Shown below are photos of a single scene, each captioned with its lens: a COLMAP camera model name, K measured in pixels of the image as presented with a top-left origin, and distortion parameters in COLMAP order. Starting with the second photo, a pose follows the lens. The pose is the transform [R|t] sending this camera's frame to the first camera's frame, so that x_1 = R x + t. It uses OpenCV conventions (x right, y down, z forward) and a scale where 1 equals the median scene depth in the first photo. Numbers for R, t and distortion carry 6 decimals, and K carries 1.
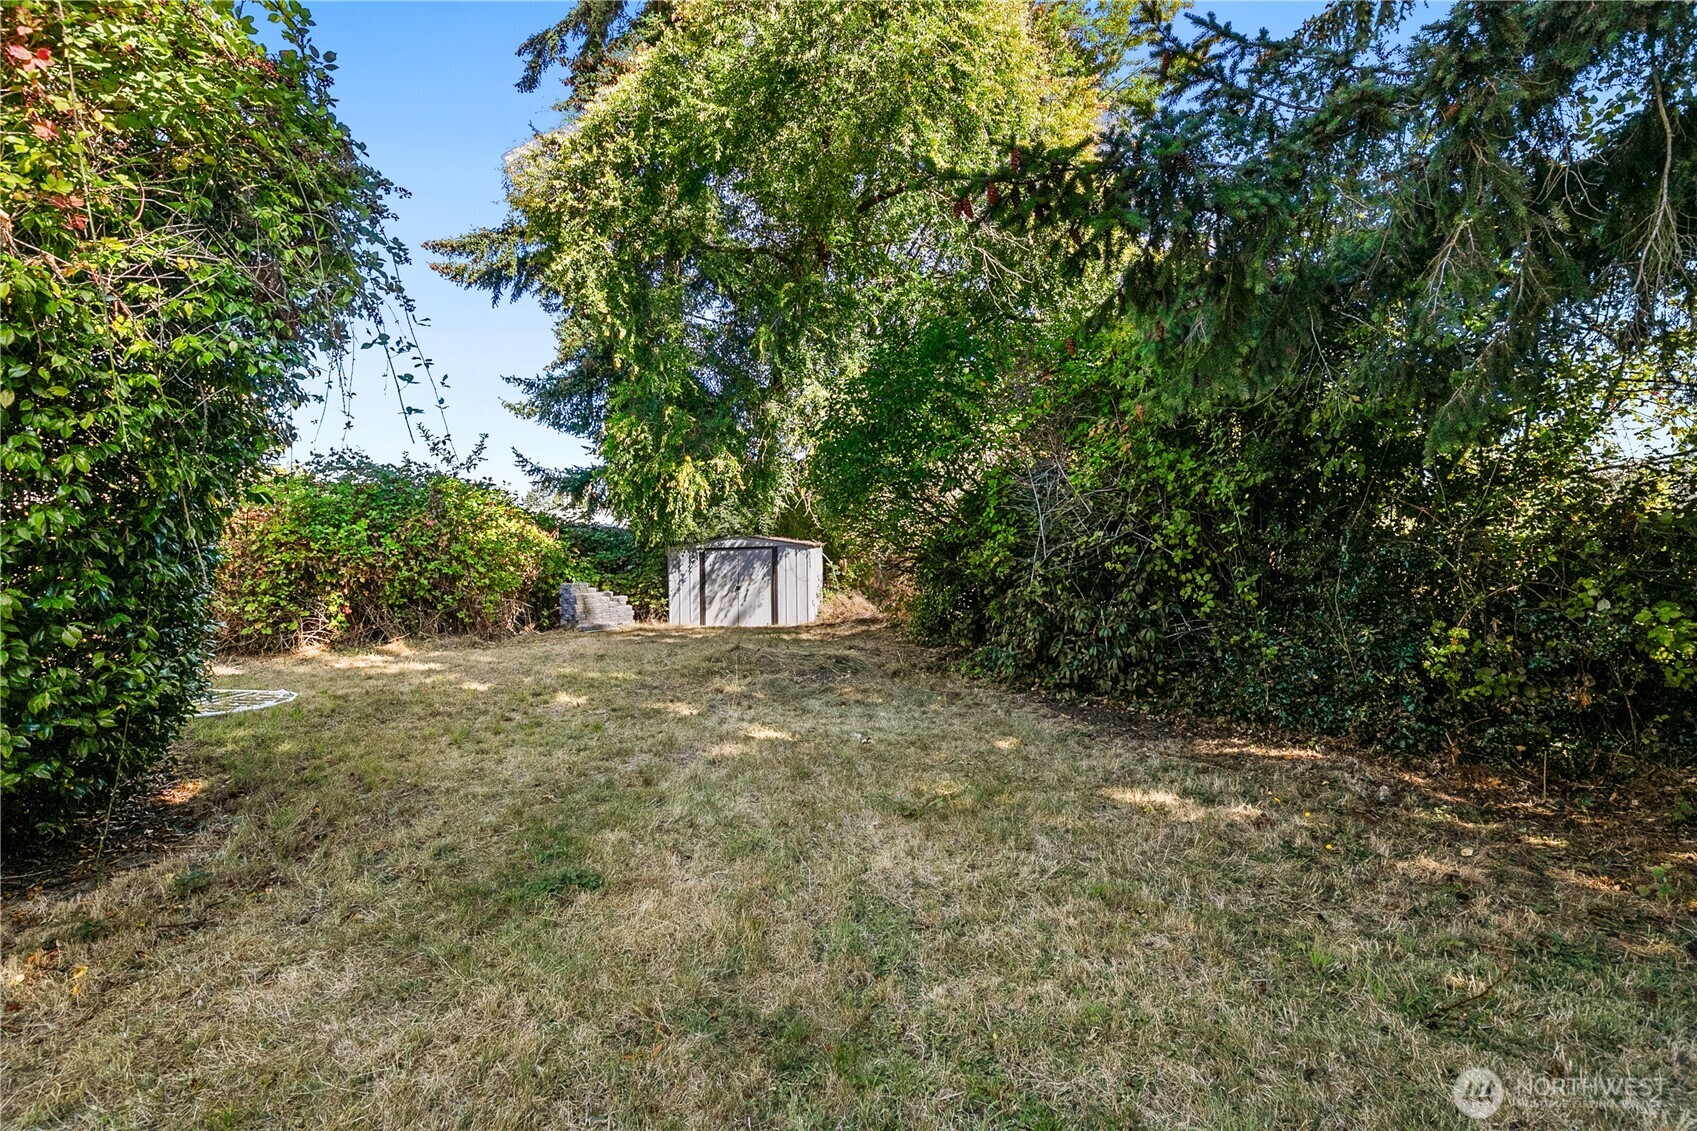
lens RADIAL K [[800.4, 0, 843.3], [0, 800.4, 564.2], [0, 0, 1]] dist [-0.003260, 0.000020]
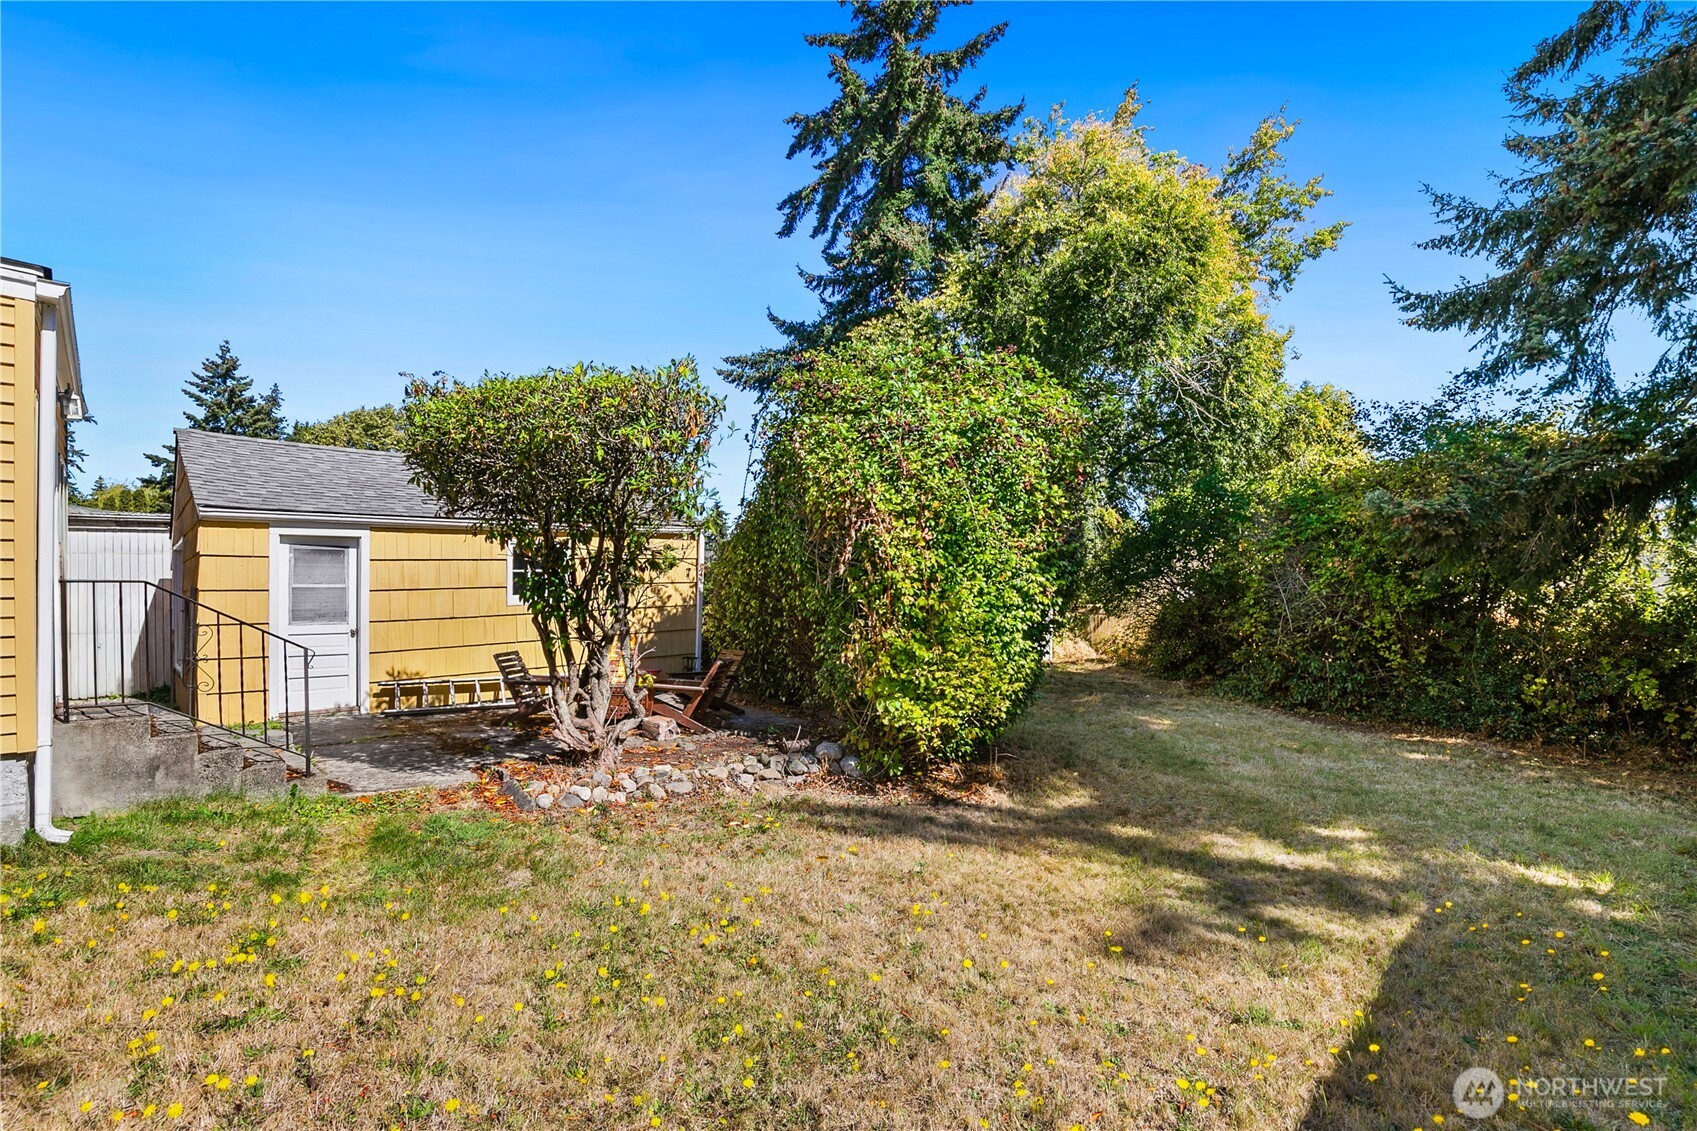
lens RADIAL K [[800.4, 0, 853.4], [0, 800.4, 579.4], [0, 0, 1]] dist [-0.003260, 0.000020]
pose [[0.998735, 0.026627, -0.042658, -0.815616], [-0.027493, 0.999425, -0.019822, -0.074743], [0.042106, 0.020970, 0.998893, -1.005110]]
